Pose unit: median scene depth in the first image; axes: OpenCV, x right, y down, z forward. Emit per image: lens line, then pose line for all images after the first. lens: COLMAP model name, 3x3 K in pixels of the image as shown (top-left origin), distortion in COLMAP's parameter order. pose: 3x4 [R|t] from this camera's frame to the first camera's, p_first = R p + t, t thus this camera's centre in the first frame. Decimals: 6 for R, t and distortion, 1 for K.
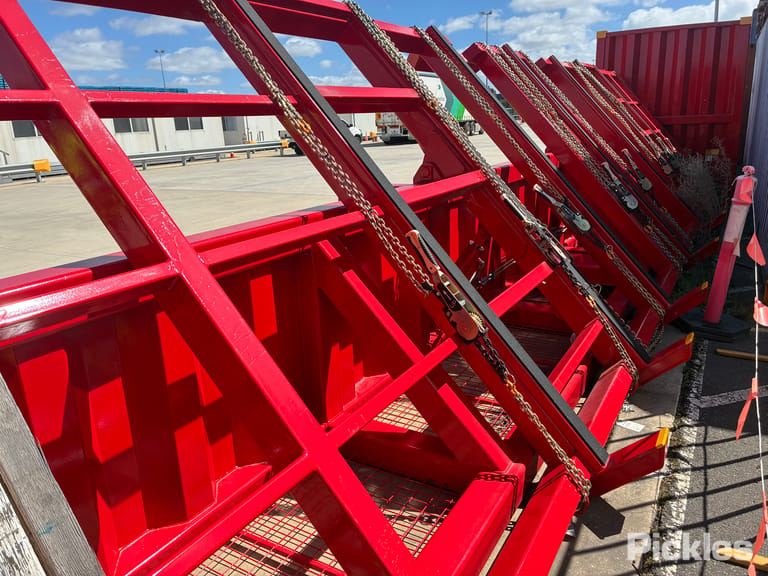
lens RADIAL K [[568.0, 0, 384.0], [0, 568.0, 288.0], [0, 0, 1]] dist [0.054269, -0.071086]
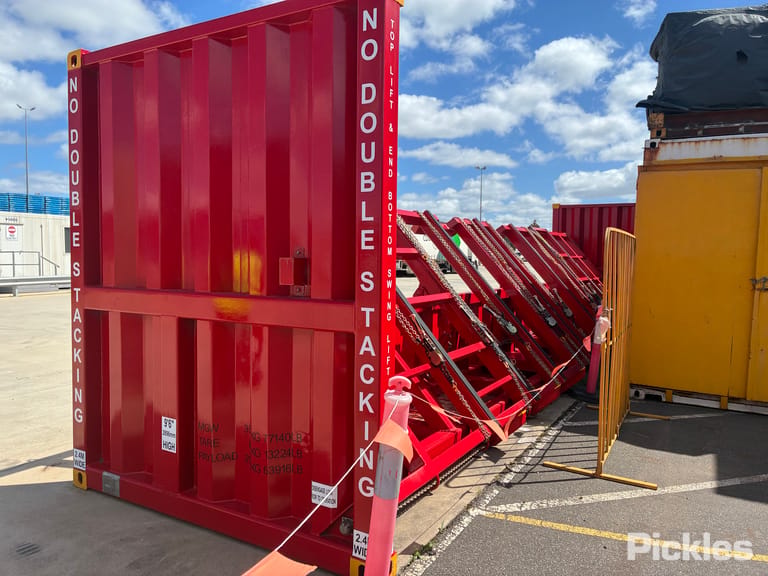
lens RADIAL K [[573.7, 0, 393.8], [0, 573.7, 288.3], [0, 0, 1]] dist [0.085839, -0.104944]
pose [[0.998269, 0.054358, 0.022442, -0.056865], [-0.047953, 0.973303, -0.224460, 0.218201], [-0.034044, 0.222995, 0.974225, -0.860034]]
